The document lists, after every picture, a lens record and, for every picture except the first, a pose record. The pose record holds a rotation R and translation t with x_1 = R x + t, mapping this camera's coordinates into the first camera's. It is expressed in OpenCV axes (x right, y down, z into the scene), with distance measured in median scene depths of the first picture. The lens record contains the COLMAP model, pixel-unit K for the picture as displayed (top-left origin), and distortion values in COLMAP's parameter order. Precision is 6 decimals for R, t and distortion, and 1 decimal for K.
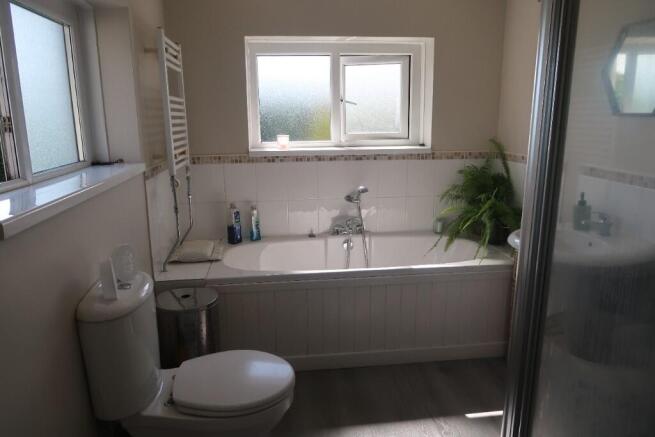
lens RADIAL K [[451.7, 0, 327.5], [0, 451.7, 218.5], [0, 0, 1]] dist [-0.049623, 0.026178]
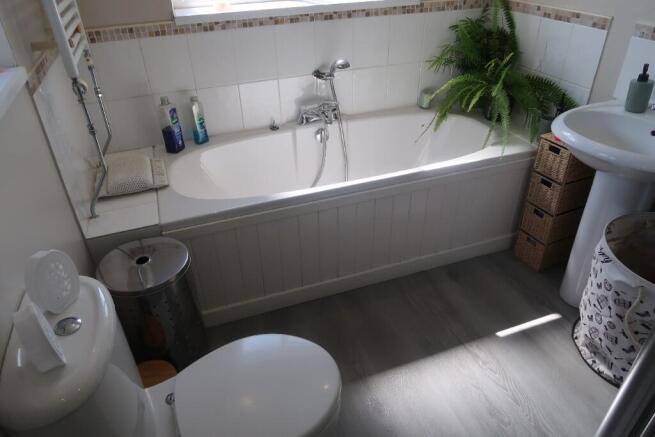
lens RADIAL K [[451.7, 0, 327.5], [0, 451.7, 218.5], [0, 0, 1]] dist [-0.049623, 0.026178]
pose [[0.975121, -0.134973, 0.175844, -0.106594], [0.067381, 0.936200, 0.344948, -0.079476], [-0.211184, -0.324518, 0.922003, 0.227501]]
